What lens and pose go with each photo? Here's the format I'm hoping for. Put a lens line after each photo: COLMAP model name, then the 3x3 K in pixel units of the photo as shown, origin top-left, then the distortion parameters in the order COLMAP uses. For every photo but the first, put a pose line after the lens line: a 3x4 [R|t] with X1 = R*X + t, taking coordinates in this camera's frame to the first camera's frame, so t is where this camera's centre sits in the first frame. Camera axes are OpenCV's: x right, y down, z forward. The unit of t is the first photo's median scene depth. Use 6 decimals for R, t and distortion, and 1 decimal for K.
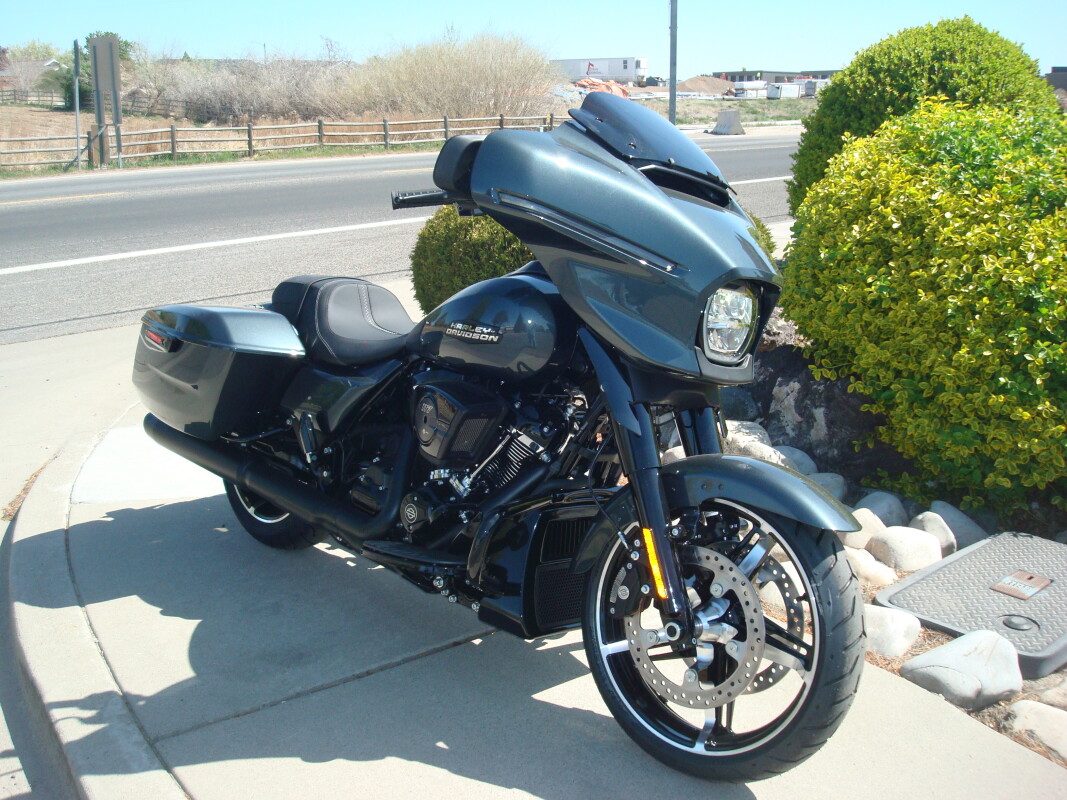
lens RADIAL K [[1078.9, 0, 533.5], [0, 1078.9, 400.0], [0, 0, 1]] dist [-0.026822, -0.190457]
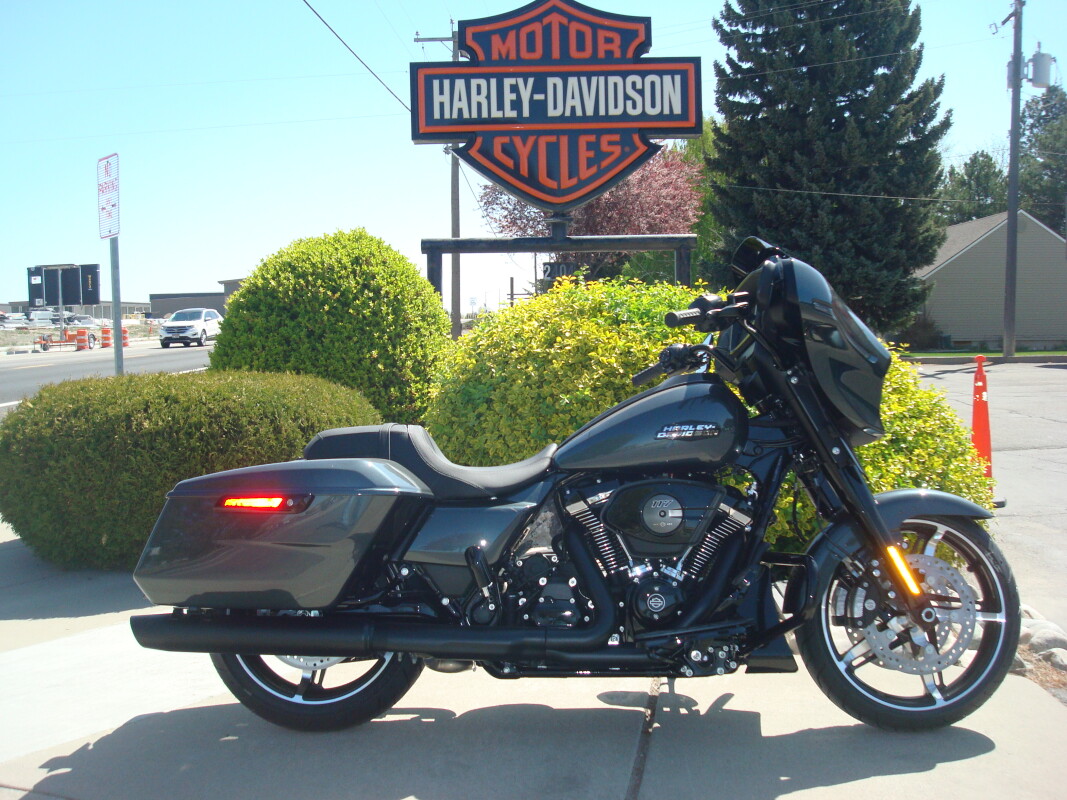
lens RADIAL K [[1078.9, 0, 533.5], [0, 1078.9, 400.0], [0, 0, 1]] dist [-0.026822, -0.190457]
pose [[0.731066, -0.058082, 0.679830, -0.435538], [0.195272, 0.972504, -0.126902, 0.008755], [-0.653767, 0.225526, 0.722307, 0.110192]]
